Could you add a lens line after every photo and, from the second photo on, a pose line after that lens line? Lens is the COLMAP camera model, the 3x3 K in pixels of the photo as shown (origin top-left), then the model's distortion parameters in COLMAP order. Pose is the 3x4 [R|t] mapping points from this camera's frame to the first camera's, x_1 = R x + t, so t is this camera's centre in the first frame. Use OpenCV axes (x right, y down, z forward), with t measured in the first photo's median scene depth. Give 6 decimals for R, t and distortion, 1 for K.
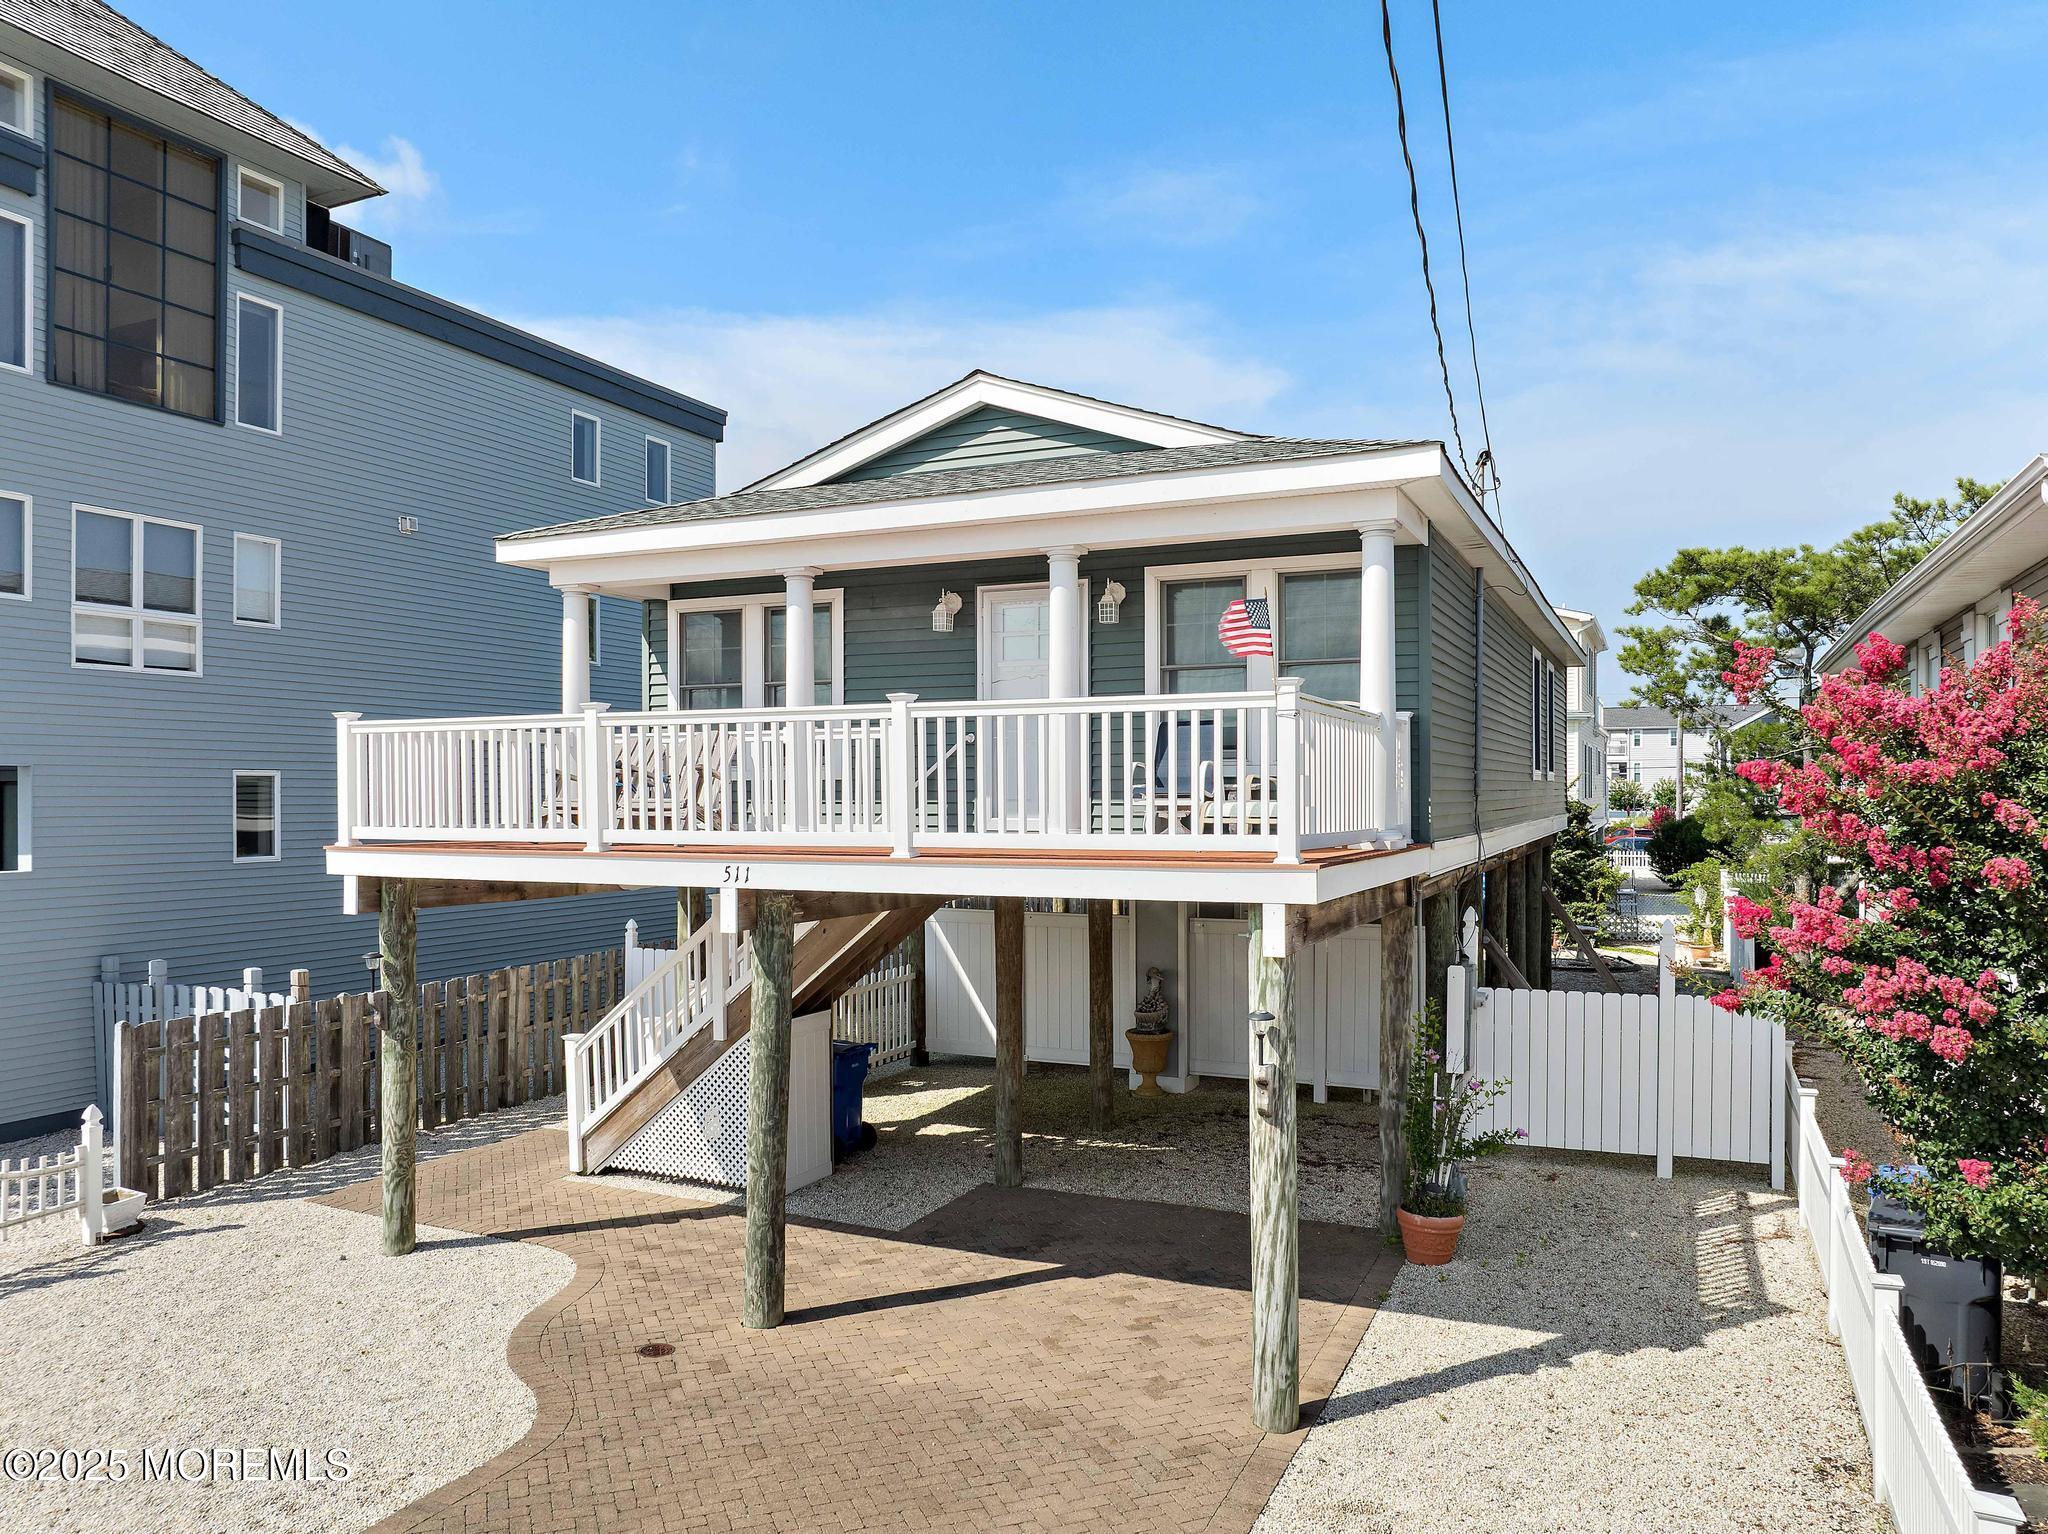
lens RADIAL K [[1445.5, 0, 1006.8], [0, 1445.5, 803.4], [0, 0, 1]] dist [-0.042551, 0.001279]
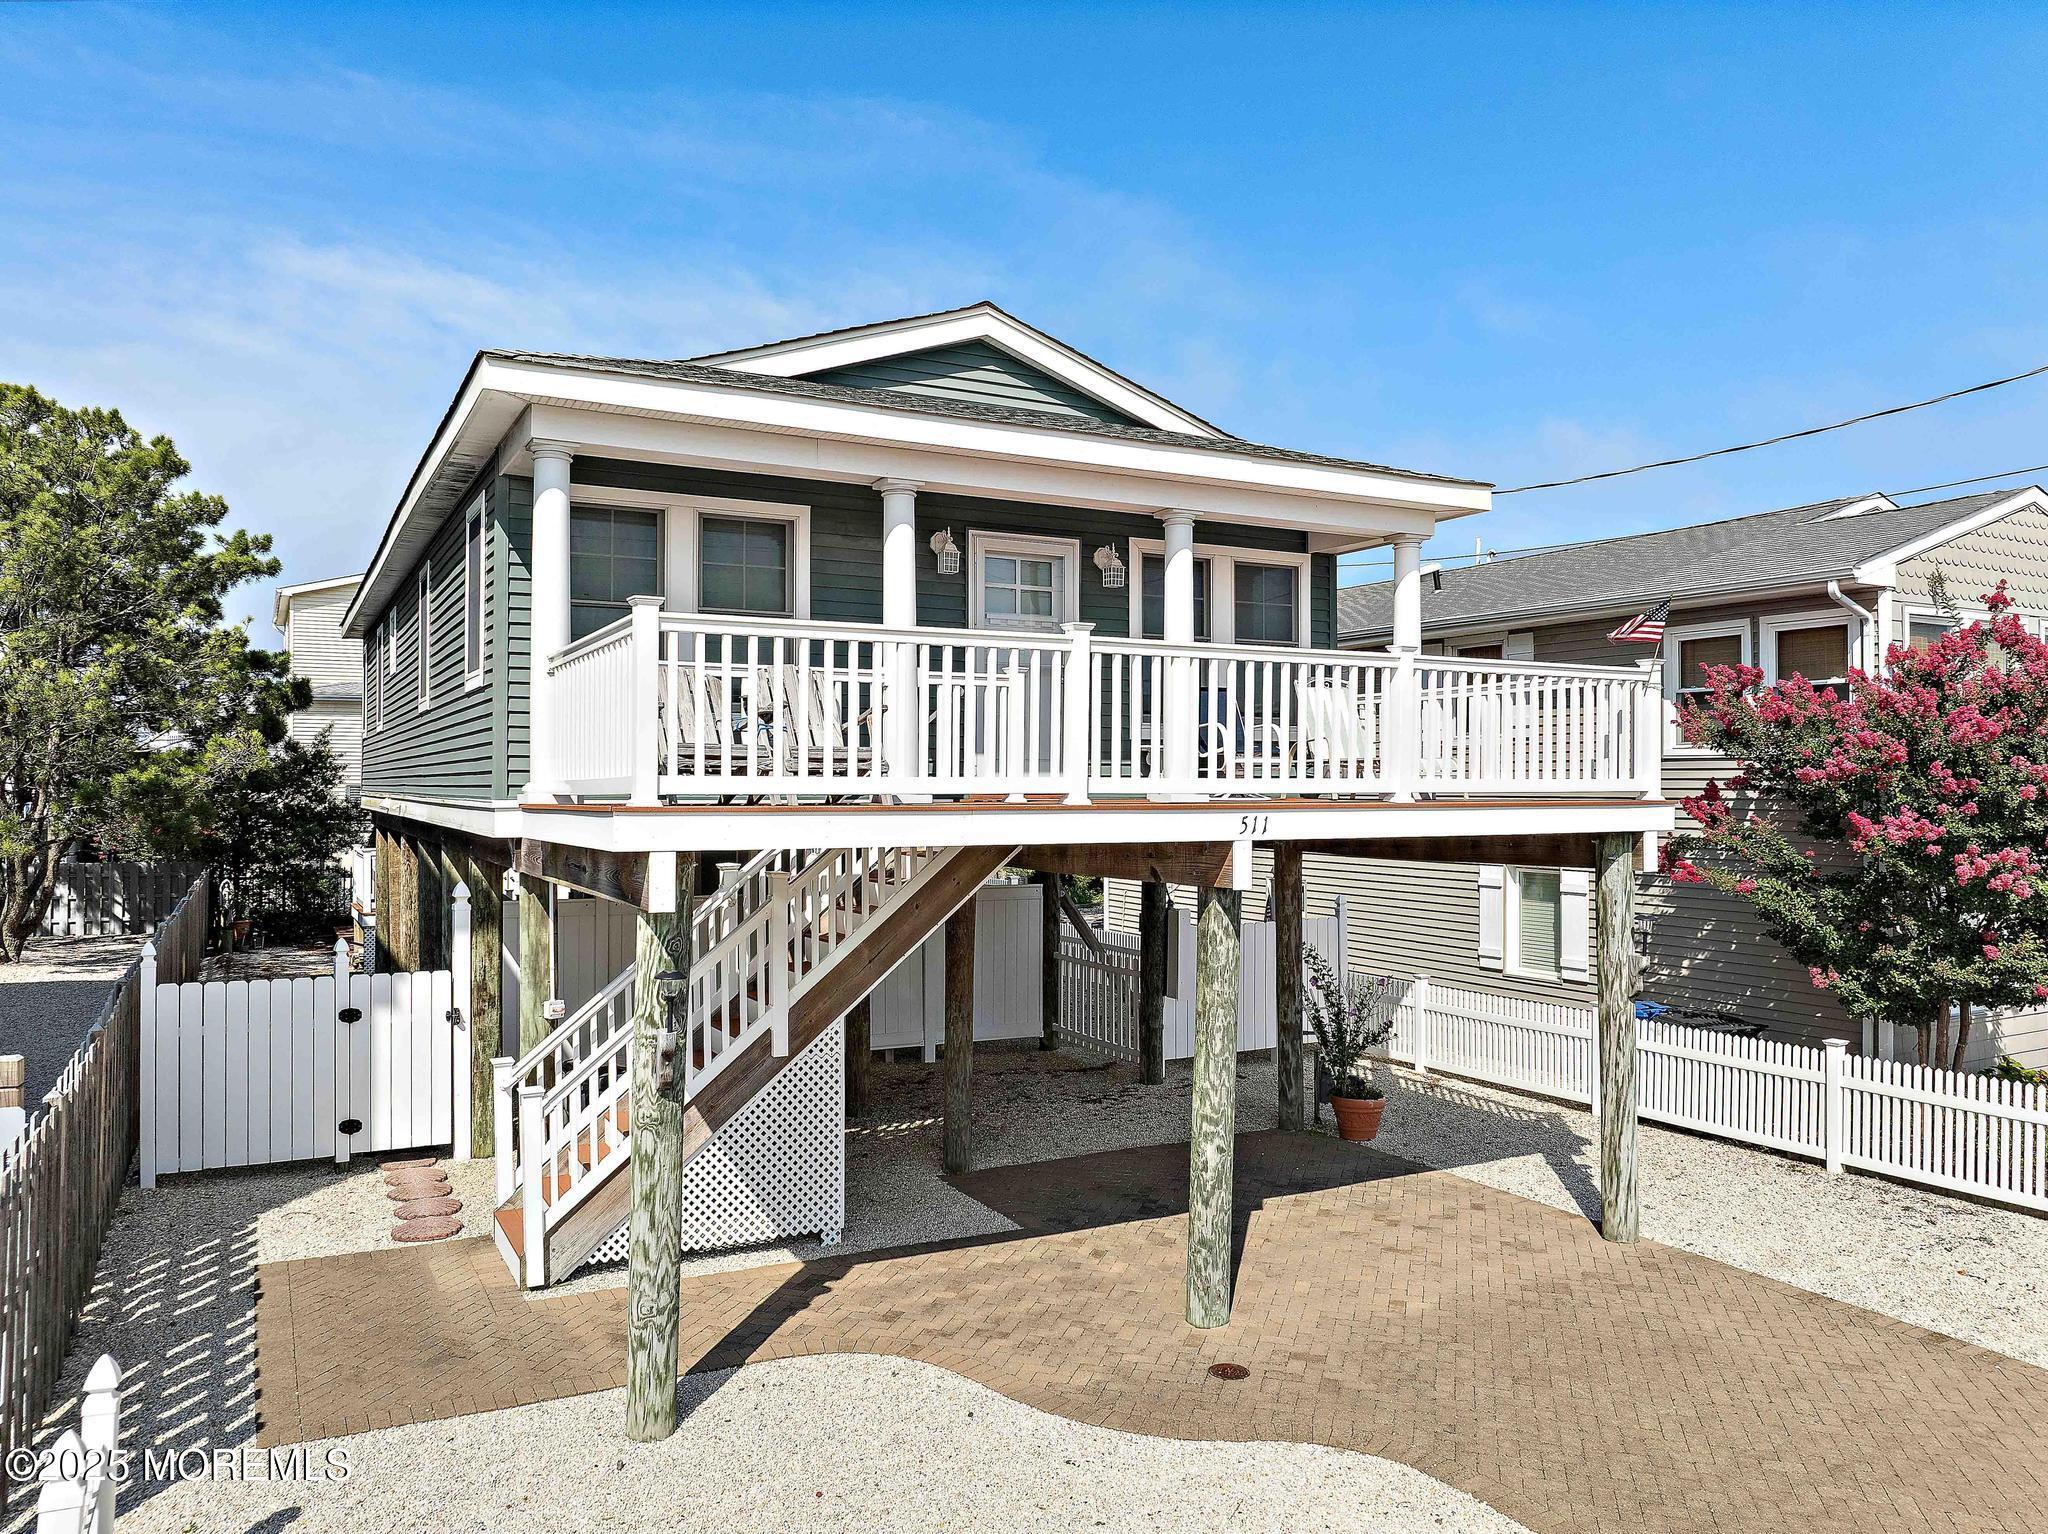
lens RADIAL K [[1445.5, 0, 1019.5], [0, 1445.5, 770.8], [0, 0, 1]] dist [-0.042551, 0.001279]
pose [[0.607943, 0.012485, 0.793882, -0.843022], [0.002977, 0.999833, -0.018004, 0.025496], [-0.793975, 0.013308, 0.607805, 0.466760]]
